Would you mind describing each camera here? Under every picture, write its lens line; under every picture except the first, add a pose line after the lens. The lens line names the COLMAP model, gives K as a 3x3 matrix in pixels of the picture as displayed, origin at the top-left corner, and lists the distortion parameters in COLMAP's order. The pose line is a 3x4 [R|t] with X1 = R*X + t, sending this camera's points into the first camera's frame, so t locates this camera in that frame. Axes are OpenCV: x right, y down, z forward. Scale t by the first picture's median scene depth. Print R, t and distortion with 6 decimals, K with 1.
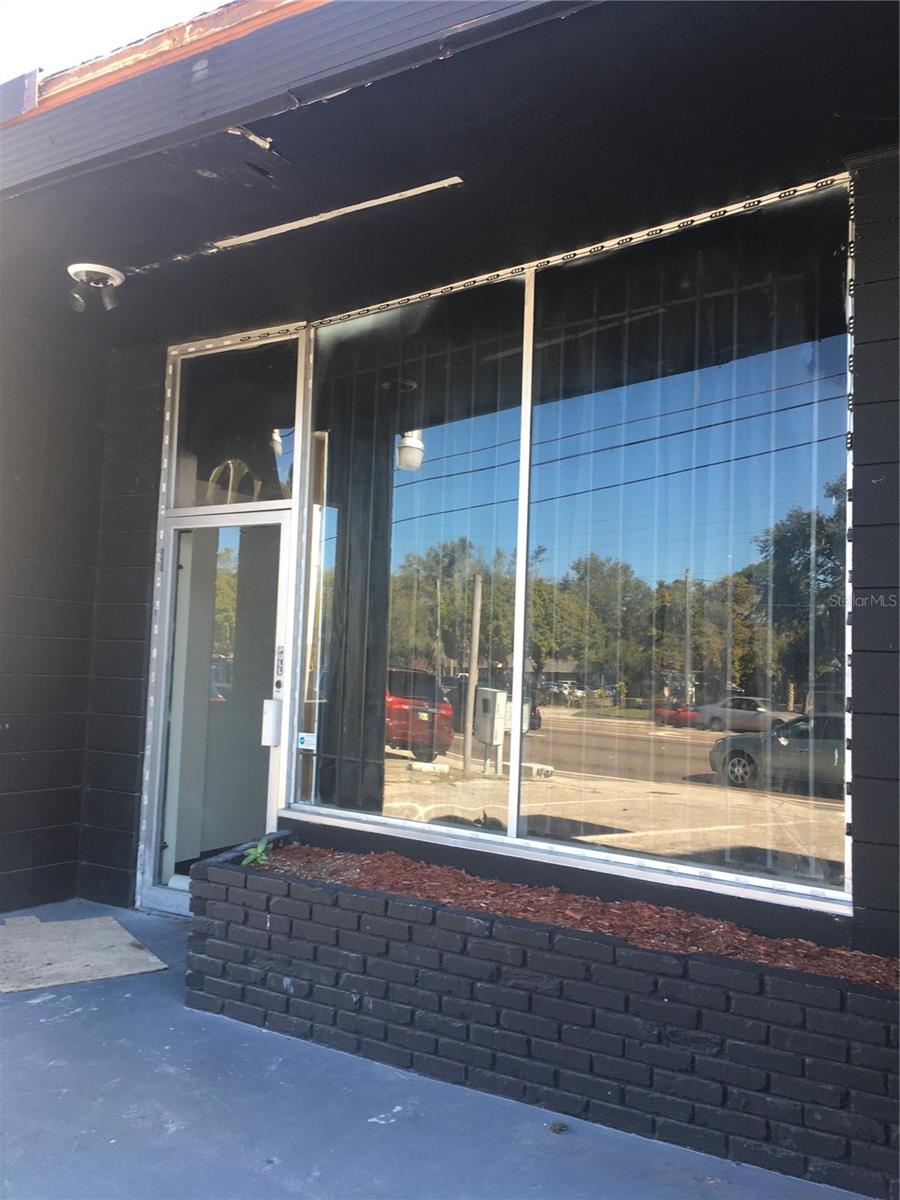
lens RADIAL K [[1025.3, 0, 456.9], [0, 1025.3, 604.9], [0, 0, 1]] dist [0.090082, -0.141308]
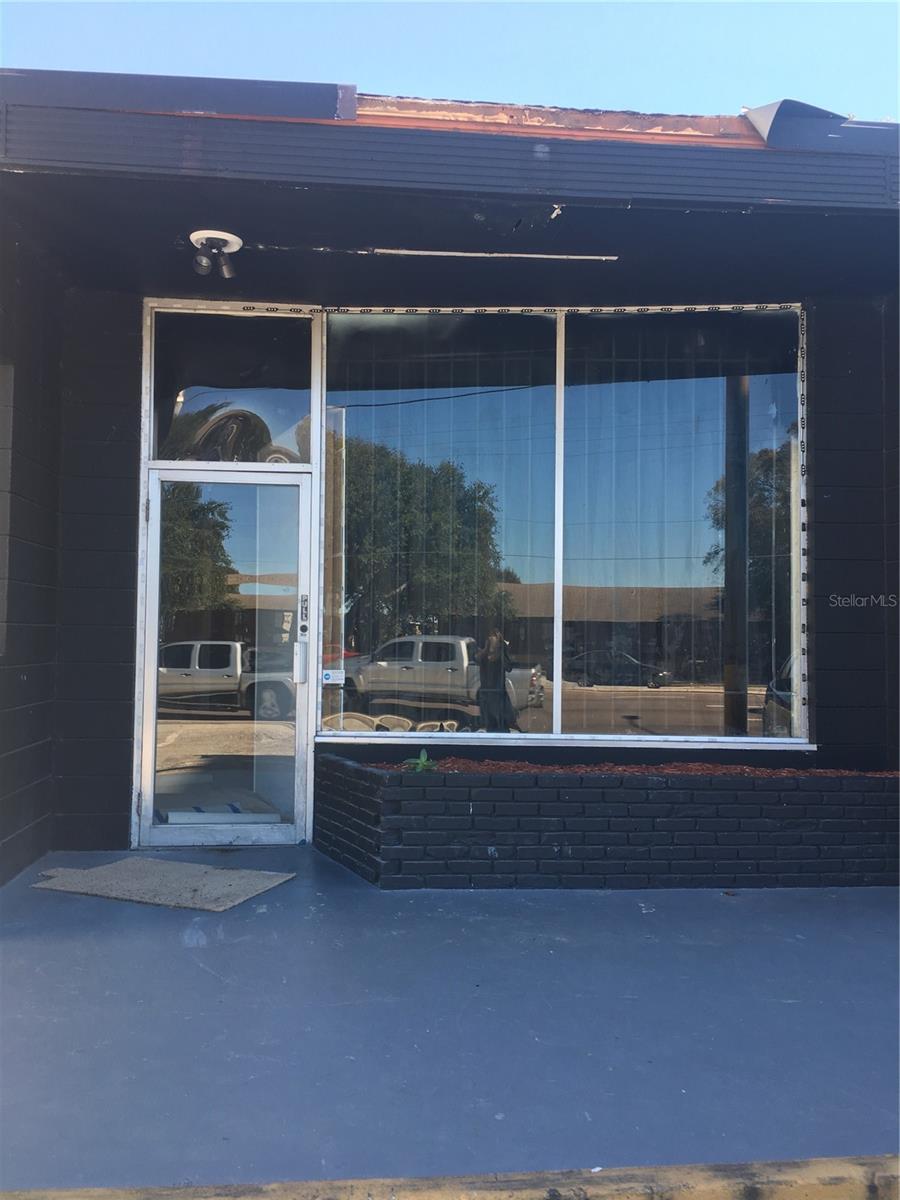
lens RADIAL K [[1025.3, 0, 456.9], [0, 1025.3, 604.9], [0, 0, 1]] dist [0.090082, -0.141308]
pose [[0.800400, -0.007966, 0.599413, -0.865606], [-0.022218, 0.998830, 0.042942, -0.001133], [-0.599055, -0.047689, 0.799287, -0.001982]]
